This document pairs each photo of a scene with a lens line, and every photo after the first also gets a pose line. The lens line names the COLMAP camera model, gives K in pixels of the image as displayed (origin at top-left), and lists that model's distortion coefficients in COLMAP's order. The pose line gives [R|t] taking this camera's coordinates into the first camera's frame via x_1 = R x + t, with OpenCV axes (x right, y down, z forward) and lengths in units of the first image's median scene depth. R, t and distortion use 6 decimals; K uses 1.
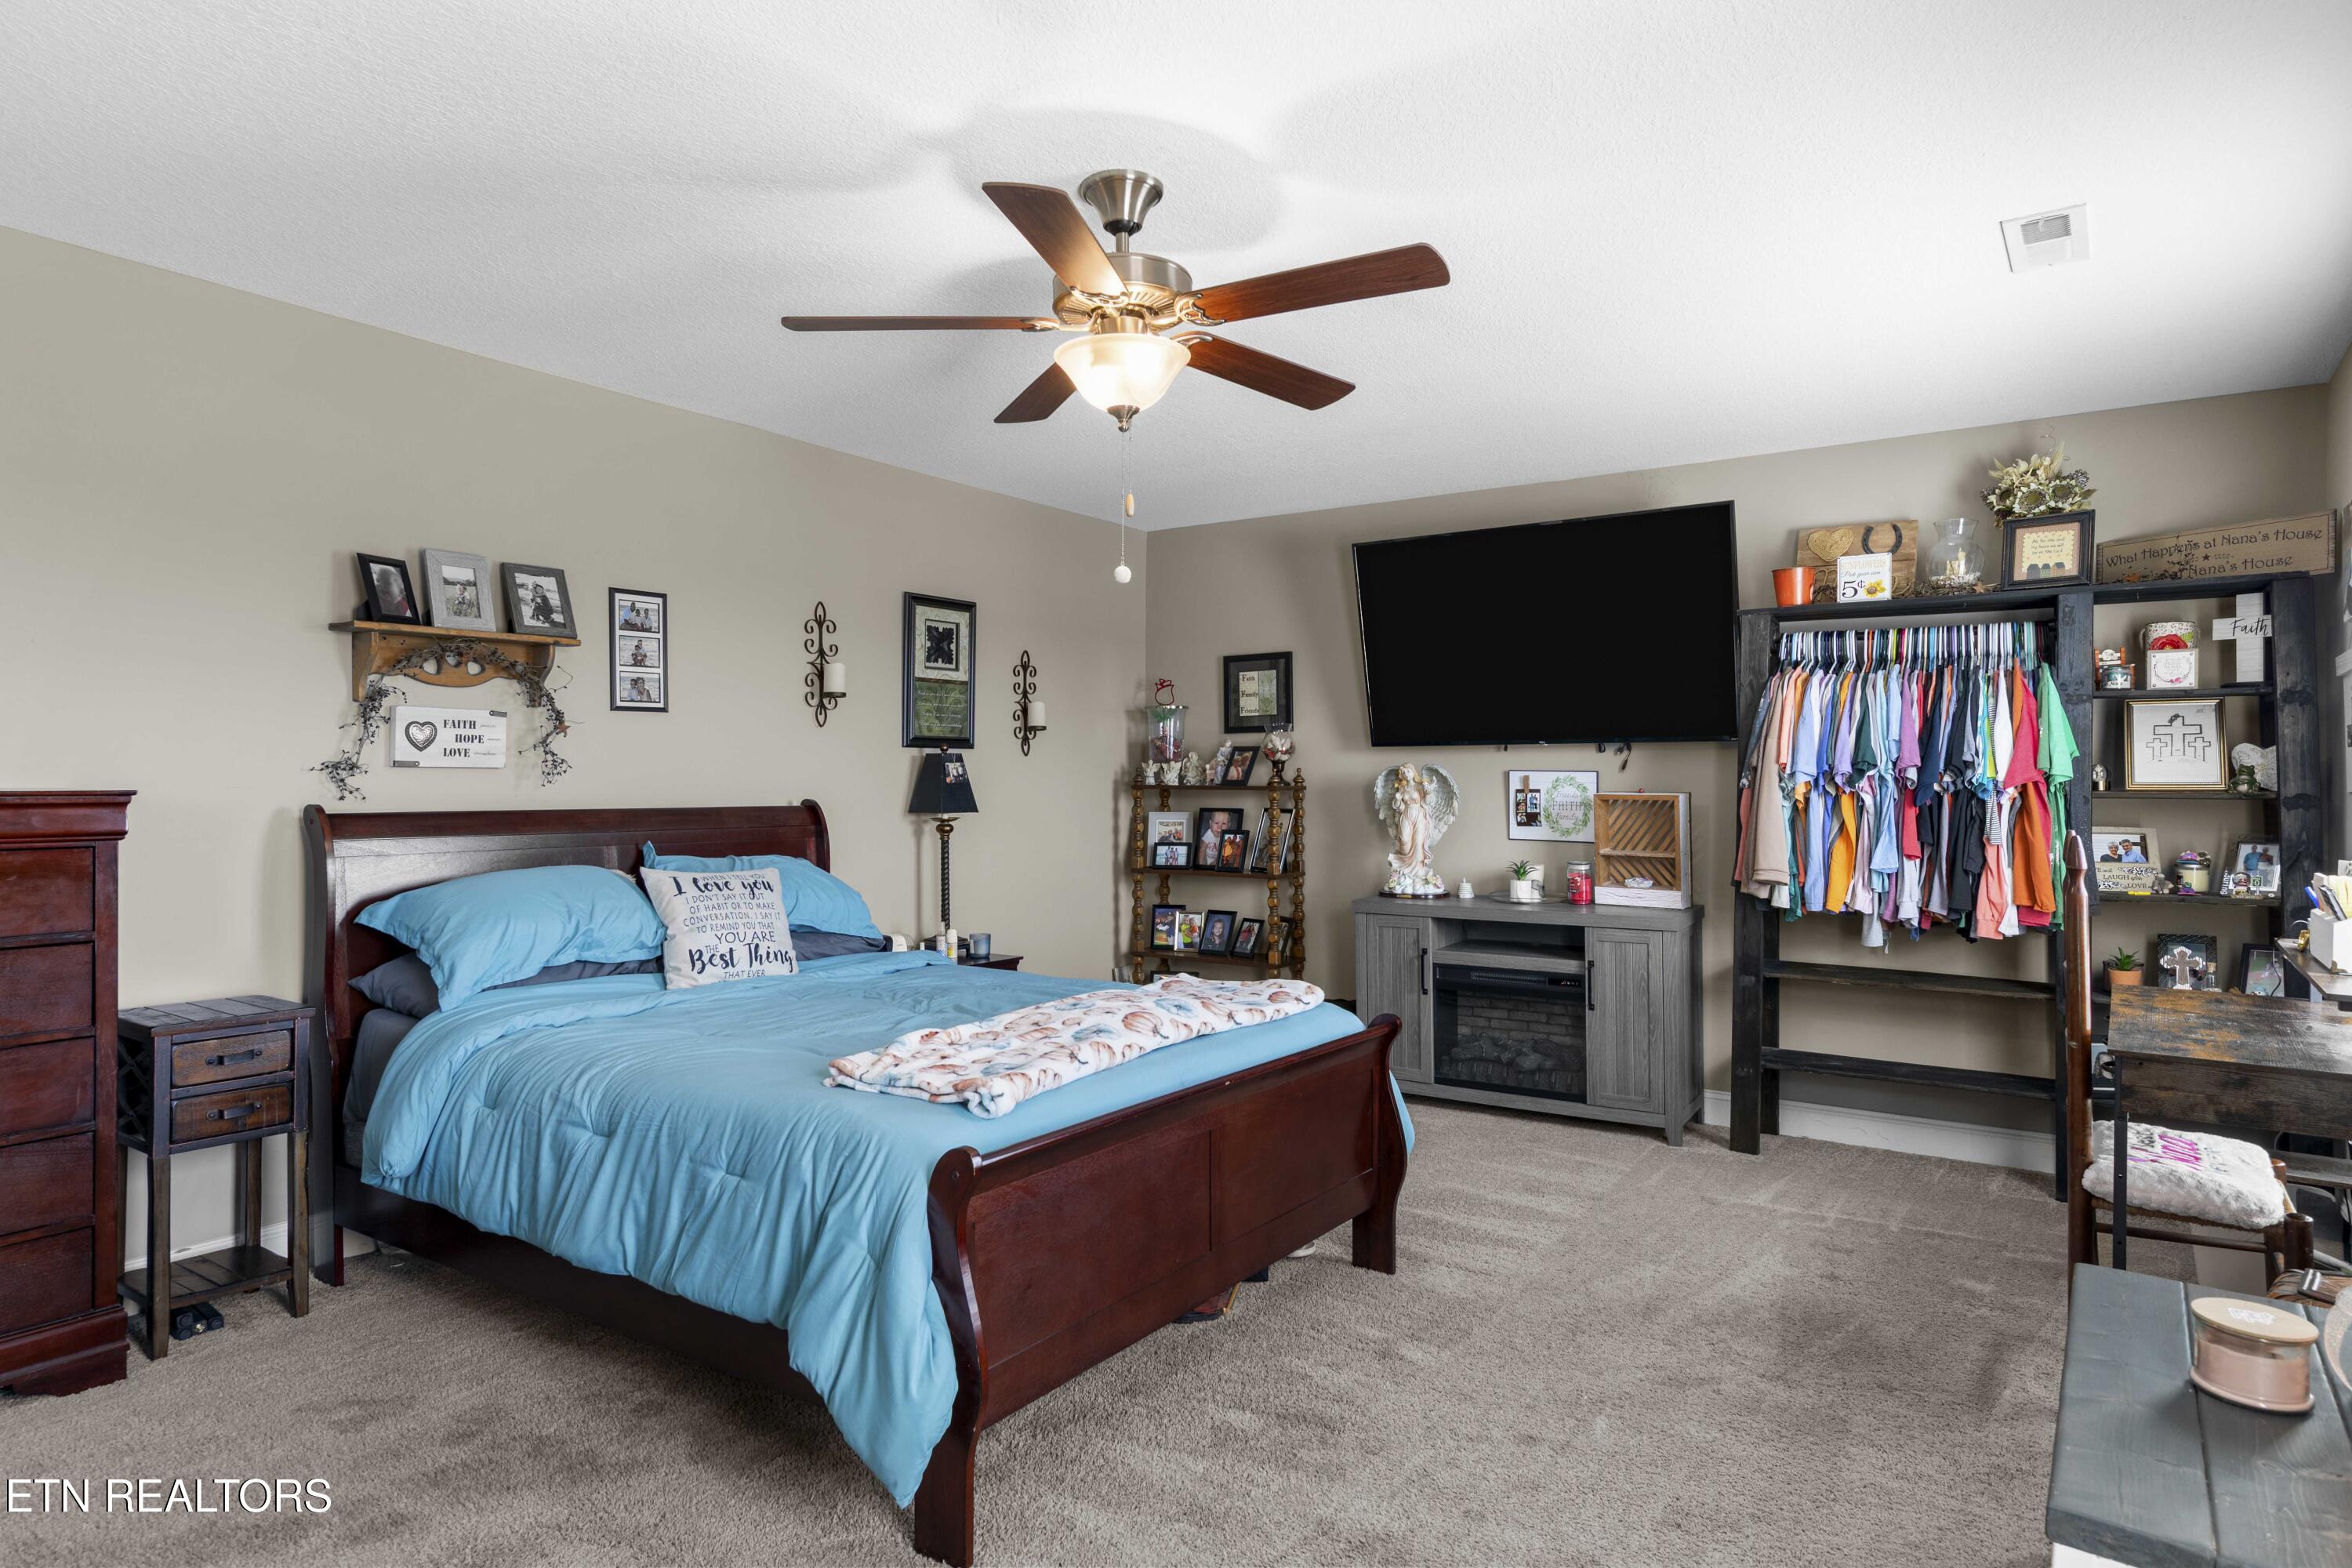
lens RADIAL K [[1364.0, 0, 1174.2], [0, 1364.0, 784.7], [0, 0, 1]] dist [0.010645, -0.003101]
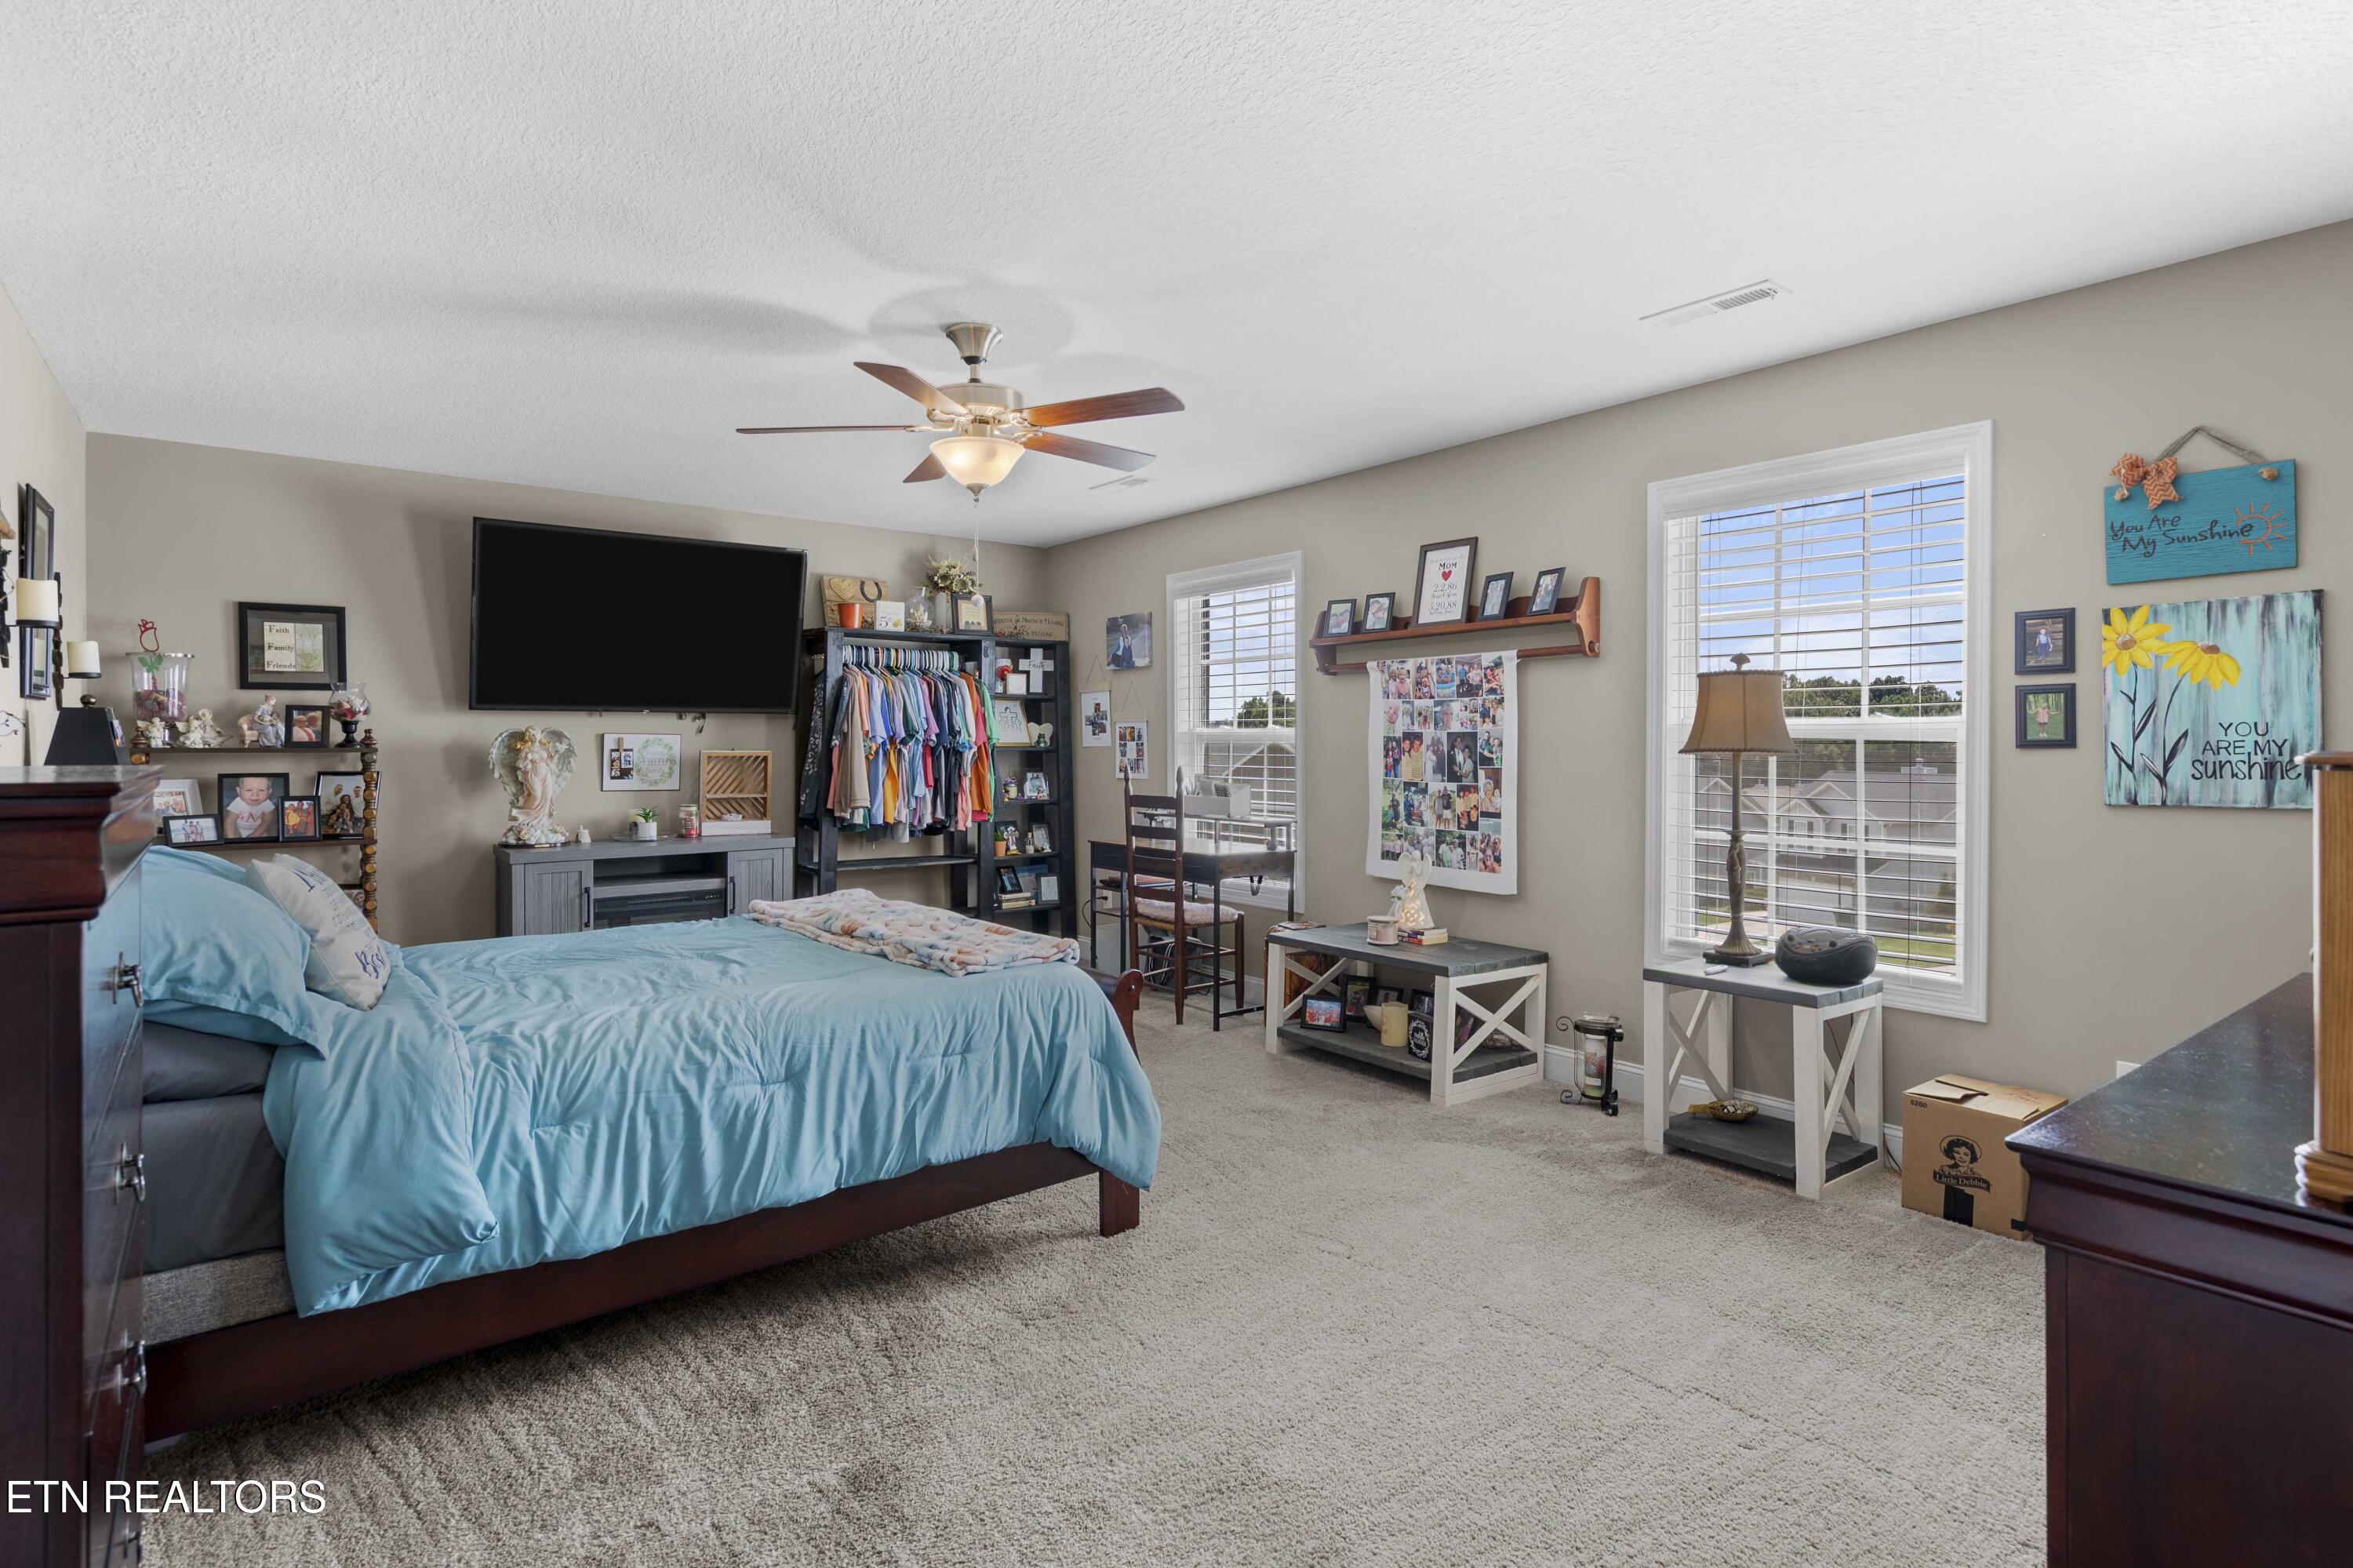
lens RADIAL K [[1169.0, 0, 1181.3], [0, 1169.0, 759.5], [0, 0, 1]] dist [0.002688, 0.000493]
pose [[0.293880, -0.016244, 0.955704, -0.626740], [0.002277, 0.999865, 0.016295, -0.003331], [-0.955840, -0.002613, 0.293877, 0.232094]]
